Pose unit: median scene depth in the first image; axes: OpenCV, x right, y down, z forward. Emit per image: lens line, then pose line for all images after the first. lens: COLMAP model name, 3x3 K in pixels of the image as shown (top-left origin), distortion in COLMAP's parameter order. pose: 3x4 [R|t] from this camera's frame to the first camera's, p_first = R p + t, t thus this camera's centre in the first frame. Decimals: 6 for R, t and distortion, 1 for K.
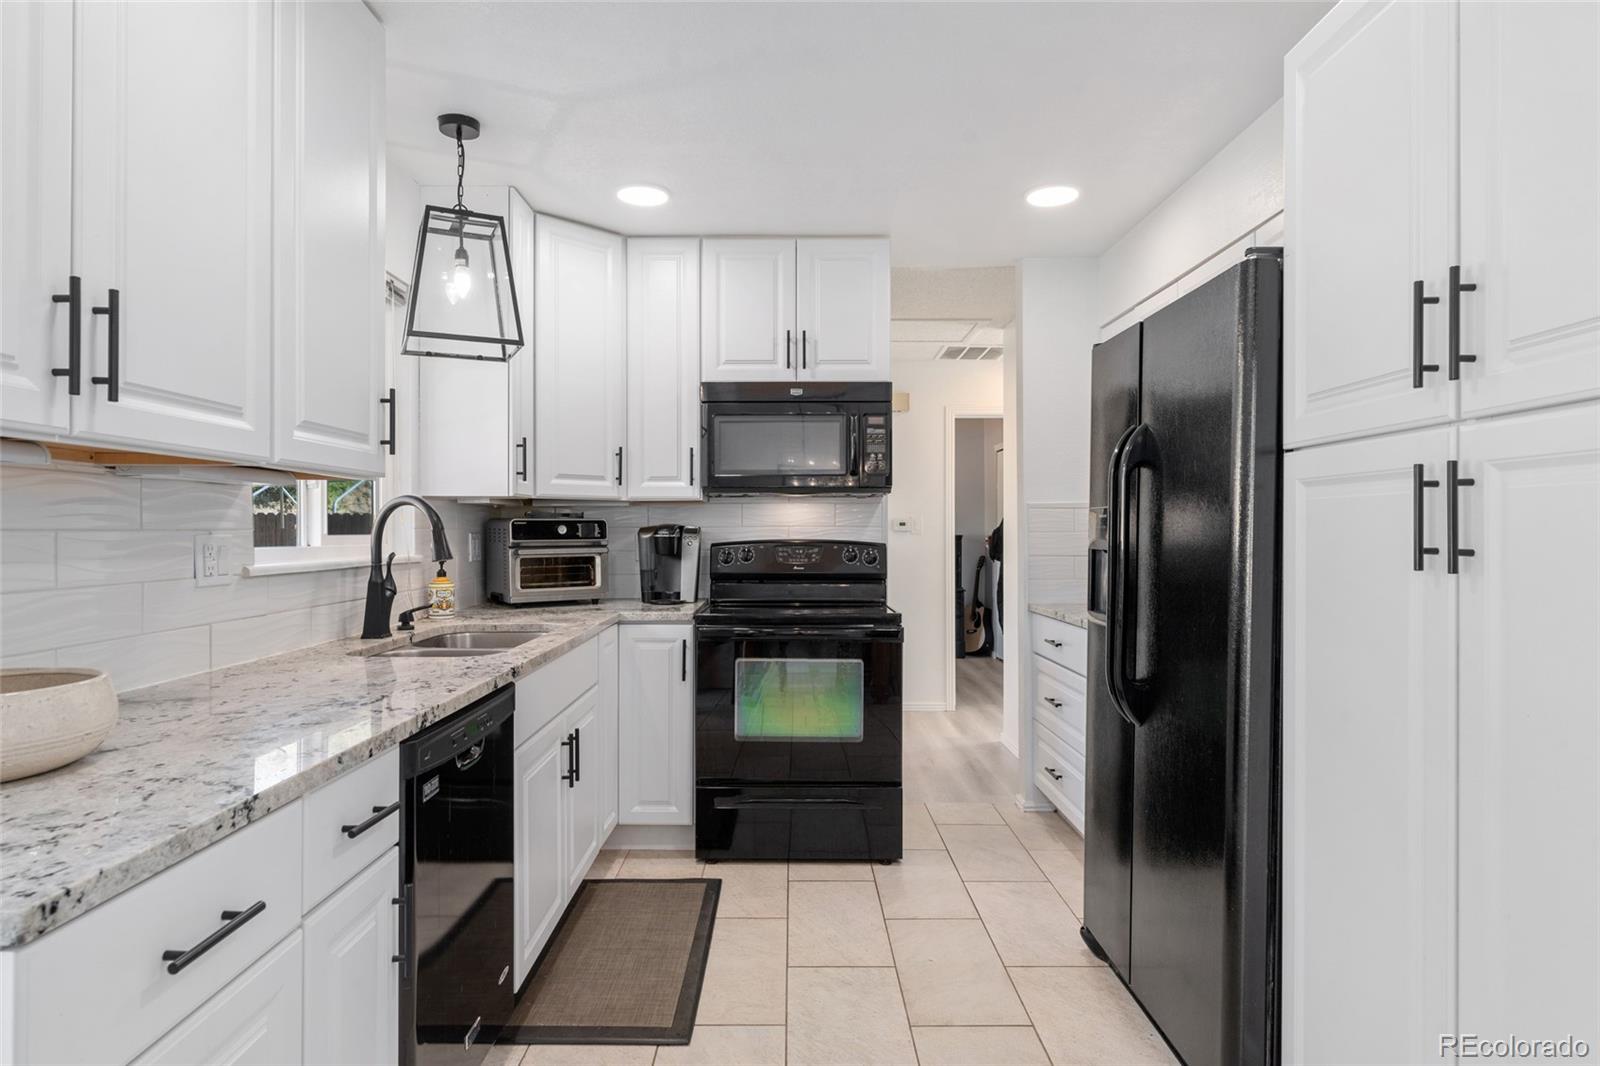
lens RADIAL K [[895.5, 0, 800.0], [0, 895.5, 533.0], [0, 0, 1]] dist [0.003350, -0.000417]
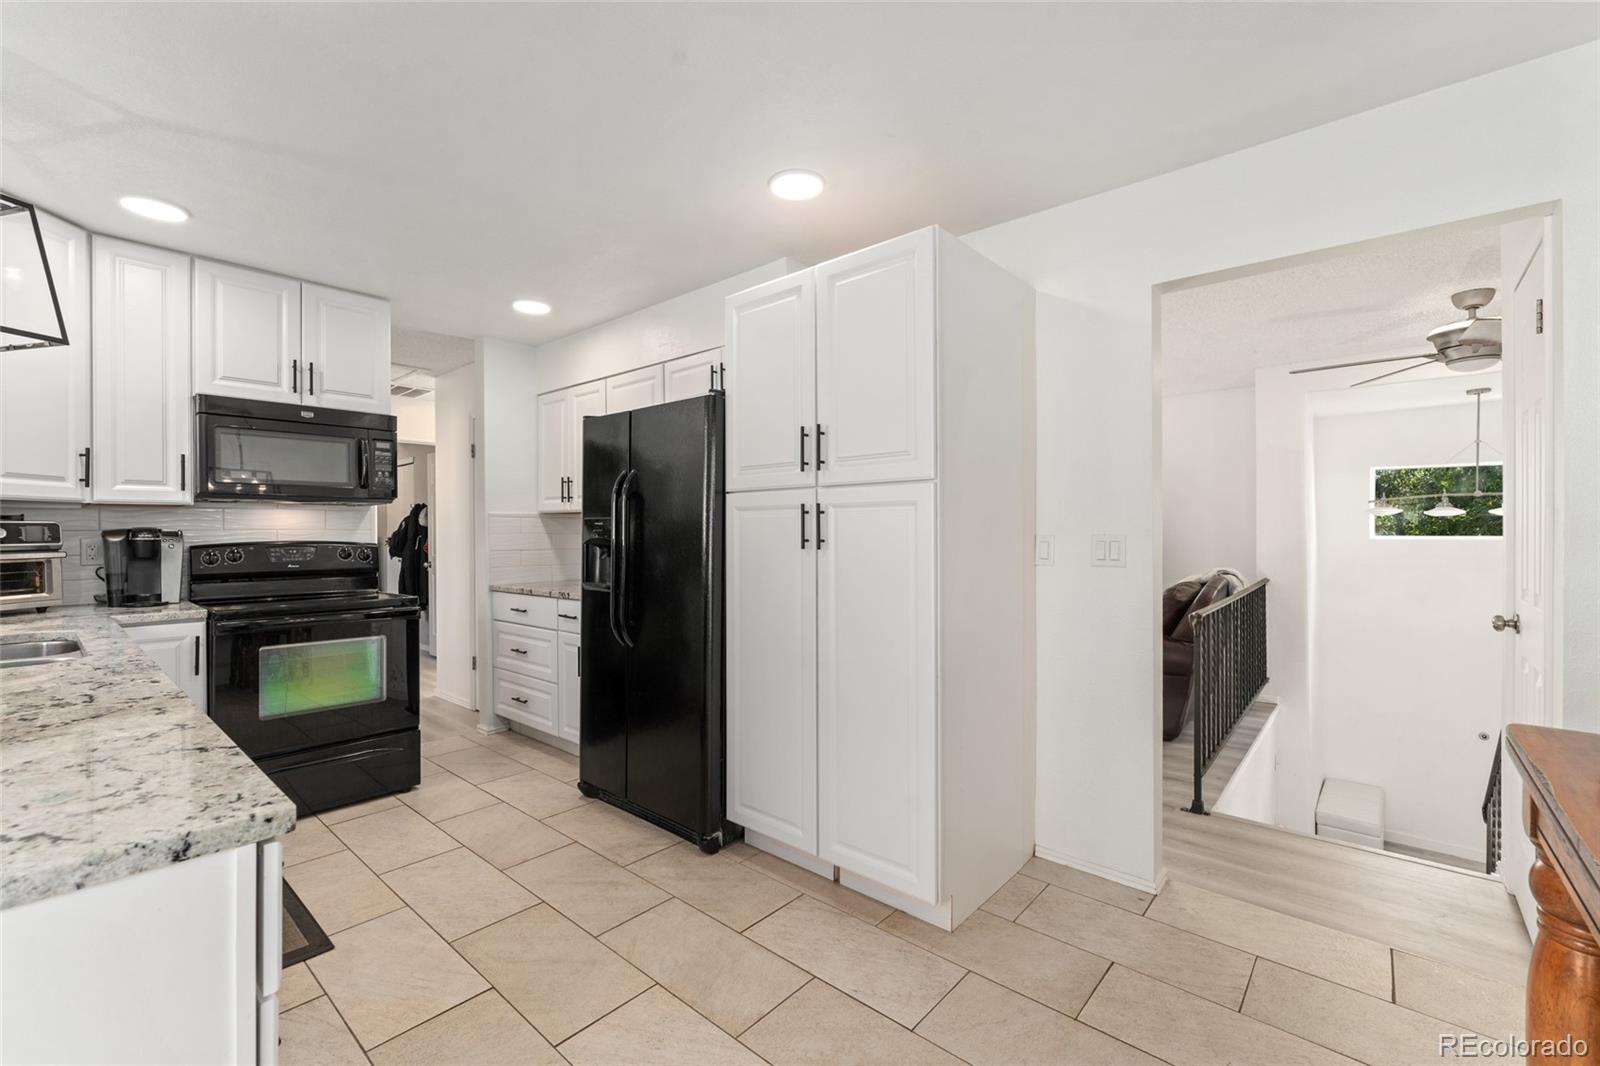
lens RADIAL K [[669.9, 0, 800.0], [0, 669.9, 533.0], [0, 0, 1]] dist [-0.001084, -0.000243]
pose [[0.660760, -0.003323, 0.750590, -0.233828], [0.004780, 0.999989, 0.000219, -0.000253], [-0.750582, 0.003443, 0.660768, -0.058177]]
